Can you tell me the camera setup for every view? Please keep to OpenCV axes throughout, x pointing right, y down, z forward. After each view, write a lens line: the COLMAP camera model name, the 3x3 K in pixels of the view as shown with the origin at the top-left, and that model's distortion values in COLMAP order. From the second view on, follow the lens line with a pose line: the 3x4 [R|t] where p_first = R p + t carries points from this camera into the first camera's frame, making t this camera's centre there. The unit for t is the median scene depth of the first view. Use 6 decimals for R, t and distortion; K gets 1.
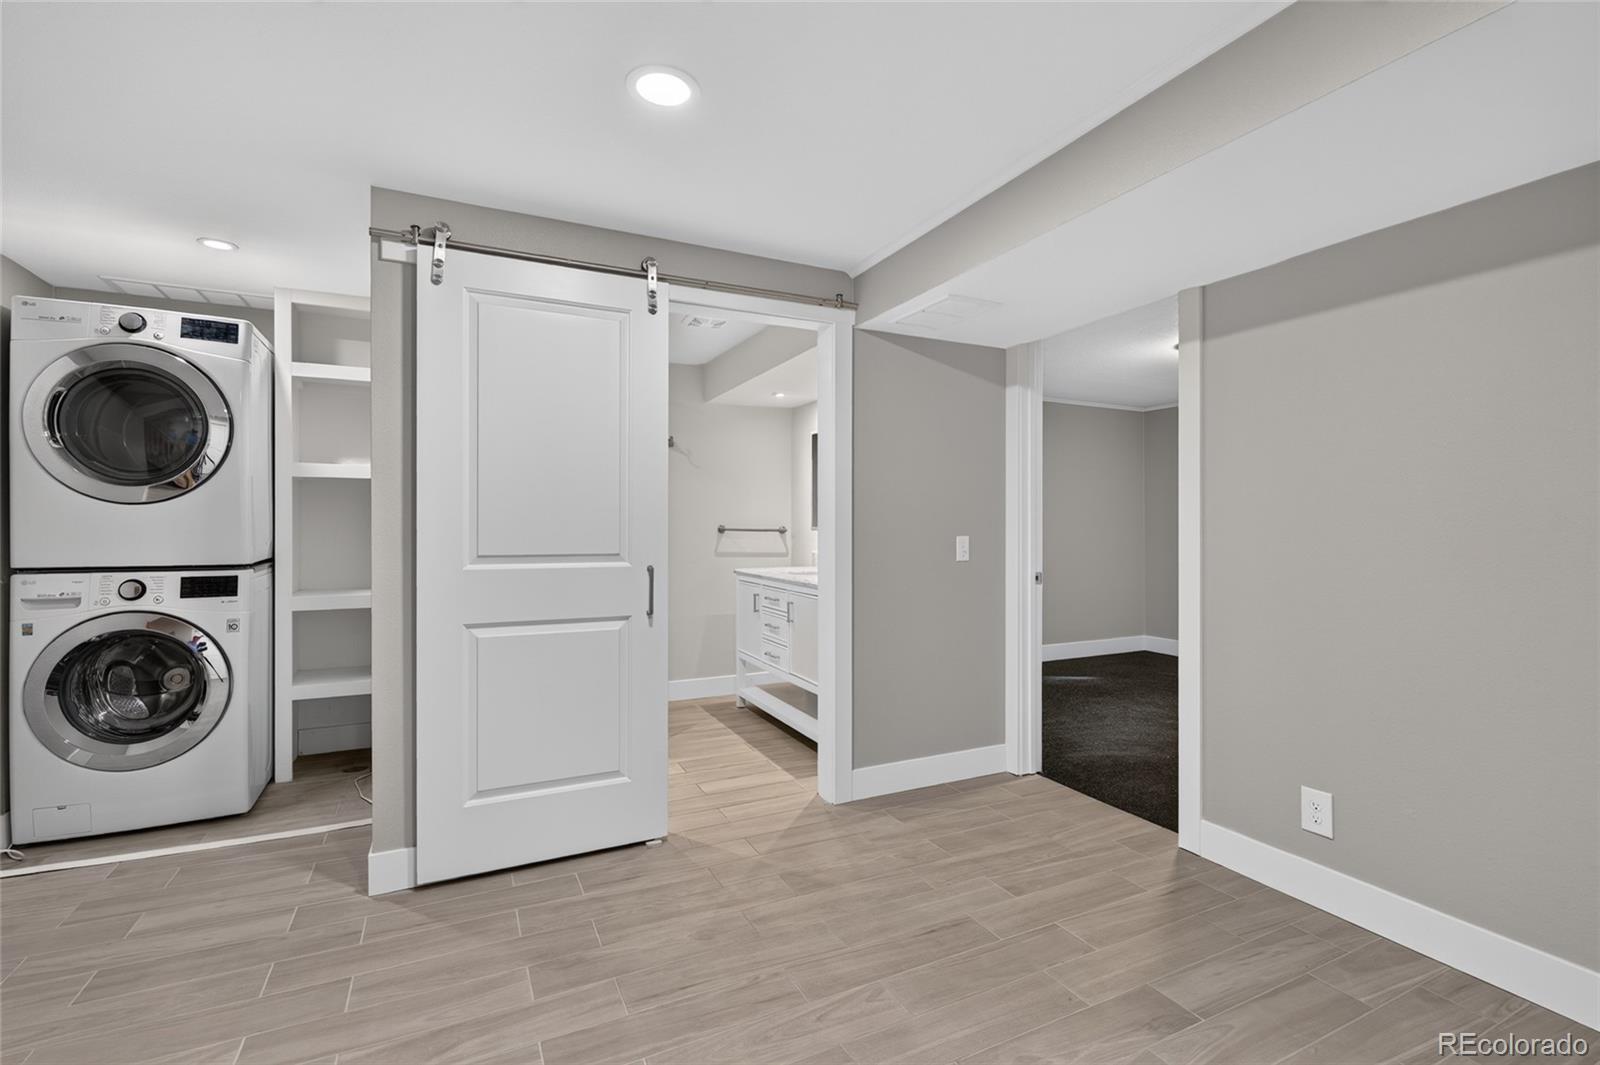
lens RADIAL K [[719.6, 0, 802.6], [0, 719.6, 530.2], [0, 0, 1]] dist [-0.002331, -0.001716]
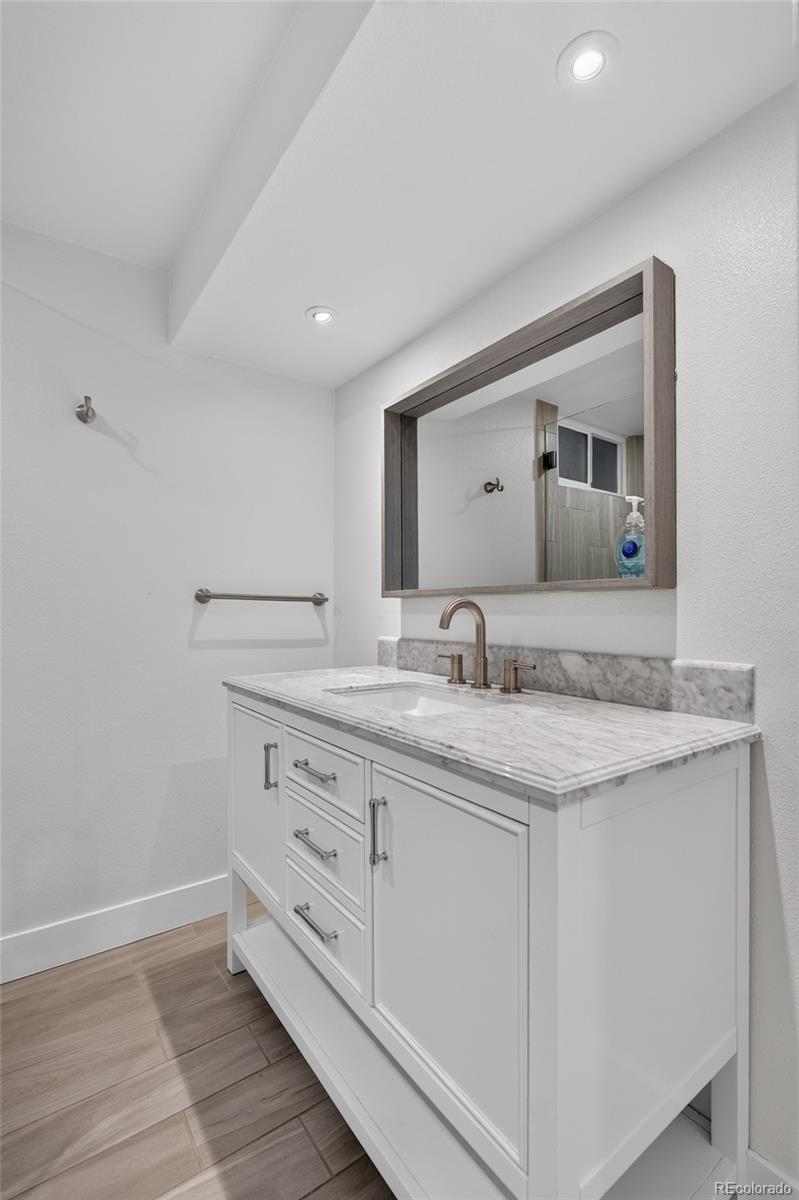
lens RADIAL K [[539.7, 0, 399.5], [0, 539.7, 600.0], [0, 0, 1]] dist [-0.002331, -0.001716]
pose [[0.983847, 0.005058, 0.178939, -0.042998], [-0.000811, 0.999716, -0.023801, 0.010926], [-0.179009, 0.023271, 0.983572, 0.600965]]
